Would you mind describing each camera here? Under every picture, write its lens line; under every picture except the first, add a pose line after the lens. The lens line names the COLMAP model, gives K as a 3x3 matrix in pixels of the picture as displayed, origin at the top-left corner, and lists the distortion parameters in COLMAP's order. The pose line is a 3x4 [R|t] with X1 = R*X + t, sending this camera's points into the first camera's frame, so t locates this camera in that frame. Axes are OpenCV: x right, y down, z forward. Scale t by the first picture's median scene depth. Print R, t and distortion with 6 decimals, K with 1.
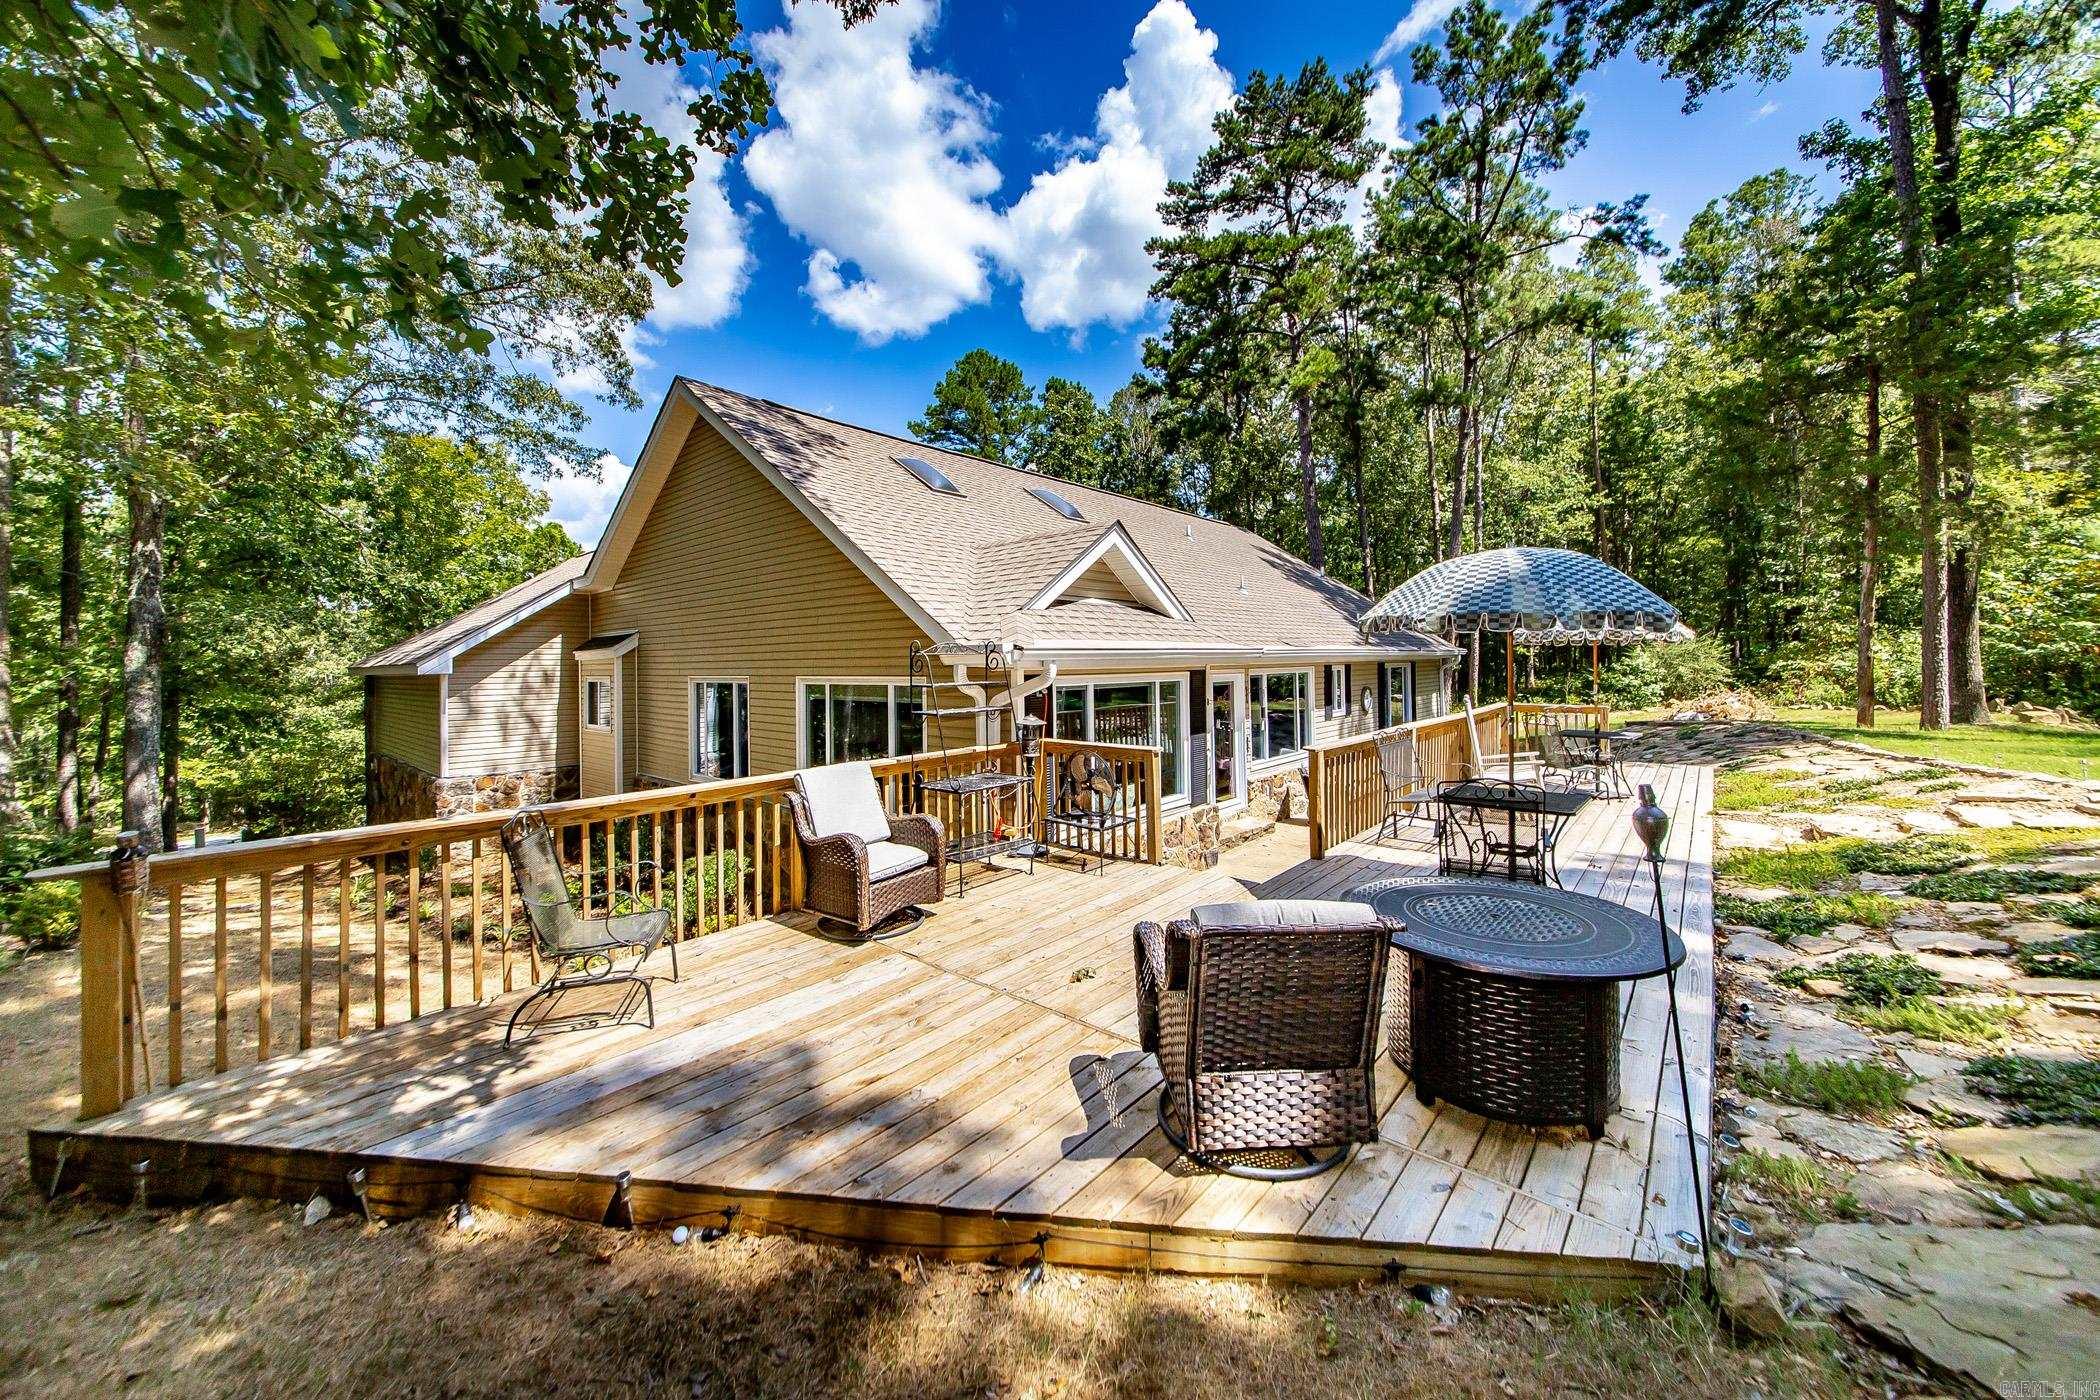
lens RADIAL K [[748.6, 0, 1055.2], [0, 748.6, 670.2], [0, 0, 1]] dist [-0.000615, -0.000068]
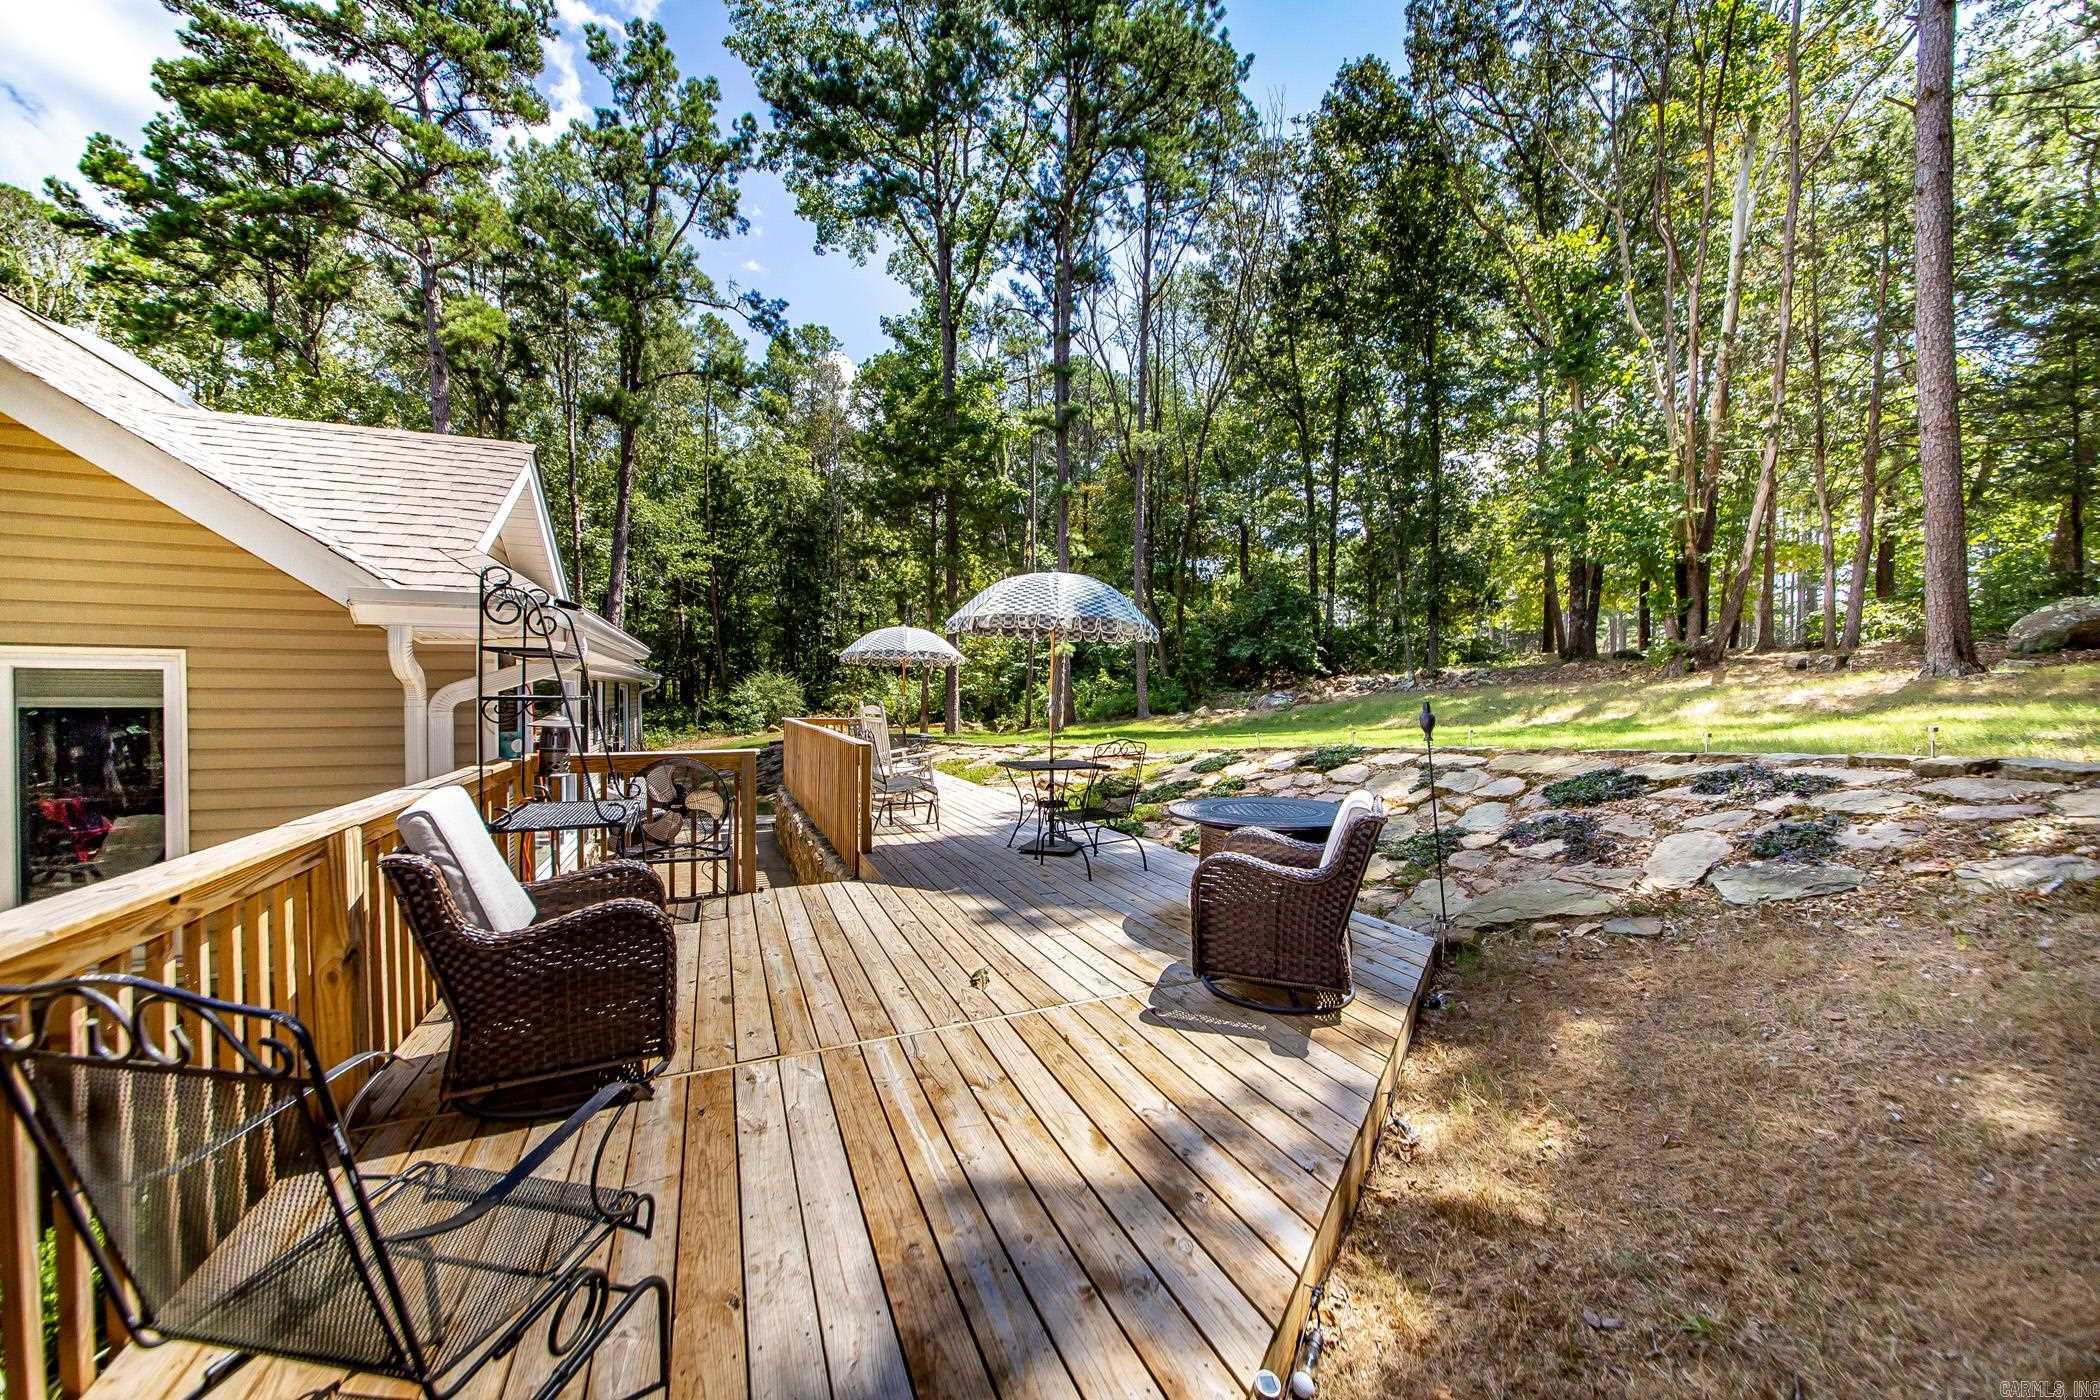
lens RADIAL K [[758.6, 0, 1044.1], [0, 758.6, 706.0], [0, 0, 1]] dist [-0.002912, -0.000223]
pose [[0.429198, -0.003992, 0.903201, -0.151794], [0.008751, 0.999962, 0.000261, 0.019803], [-0.903168, 0.007792, 0.429217, 0.117540]]
